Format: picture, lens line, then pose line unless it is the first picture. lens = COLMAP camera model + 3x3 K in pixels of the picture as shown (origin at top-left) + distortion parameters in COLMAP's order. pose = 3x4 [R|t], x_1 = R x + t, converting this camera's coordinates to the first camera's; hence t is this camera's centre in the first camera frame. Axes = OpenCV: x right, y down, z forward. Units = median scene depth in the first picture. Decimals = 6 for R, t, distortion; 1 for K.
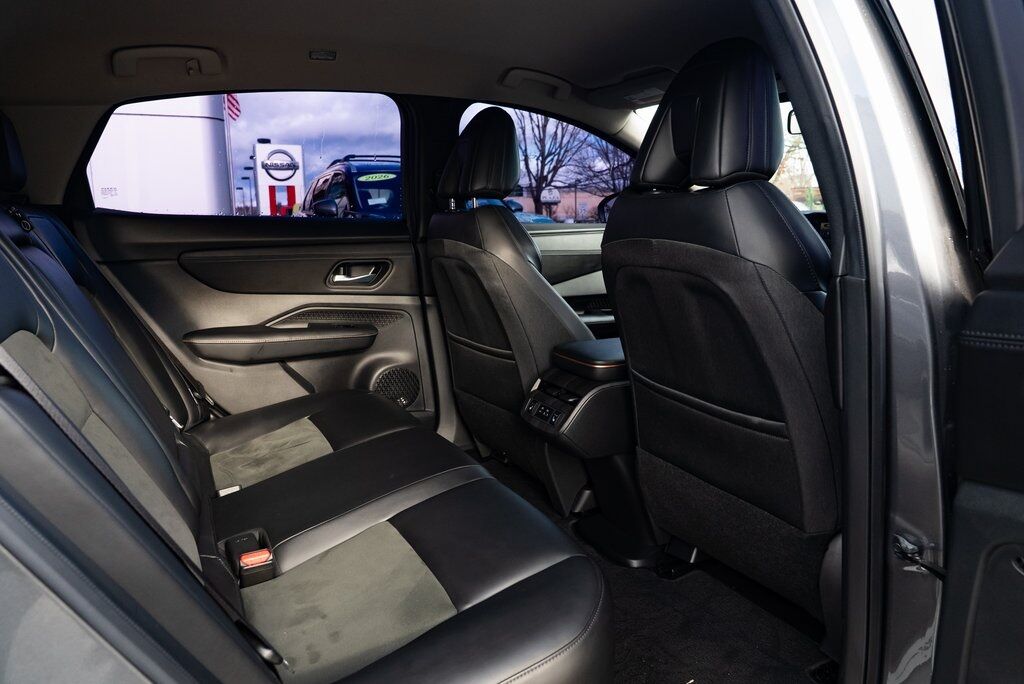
lens RADIAL K [[698.1, 0, 510.2], [0, 698.1, 344.0], [0, 0, 1]] dist [-0.029144, 0.015979]
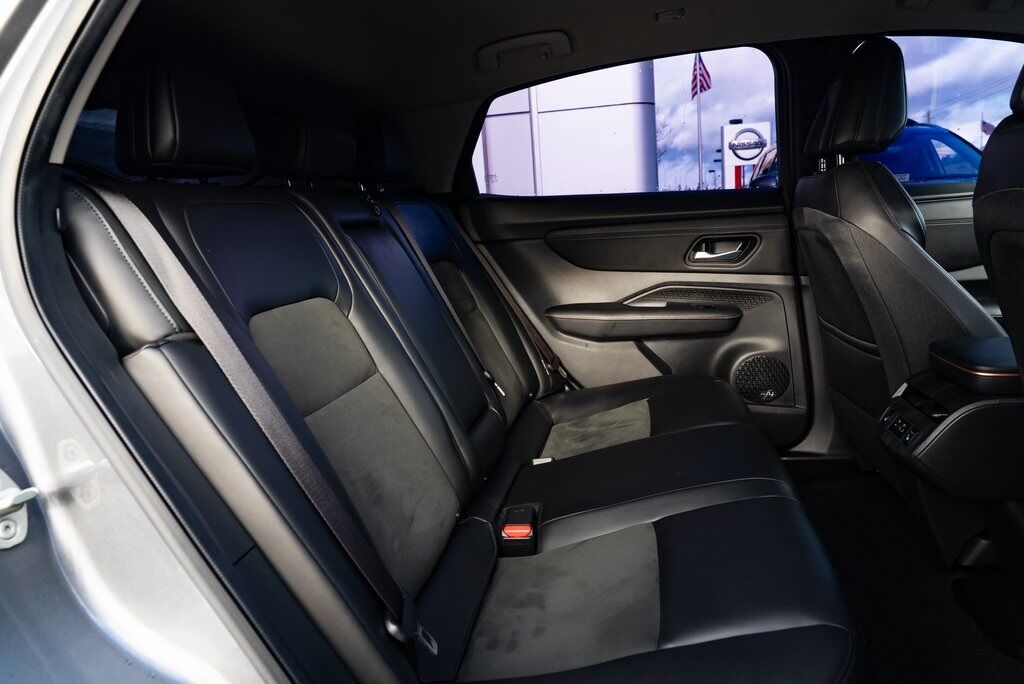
lens RADIAL K [[698.1, 0, 512.2], [0, 698.1, 342.4], [0, 0, 1]] dist [-0.029144, 0.015979]
pose [[0.803319, 0.065512, -0.591934, 0.125395], [-0.050510, 0.997845, 0.041889, -0.004519], [0.593403, -0.003752, 0.804897, 0.108948]]
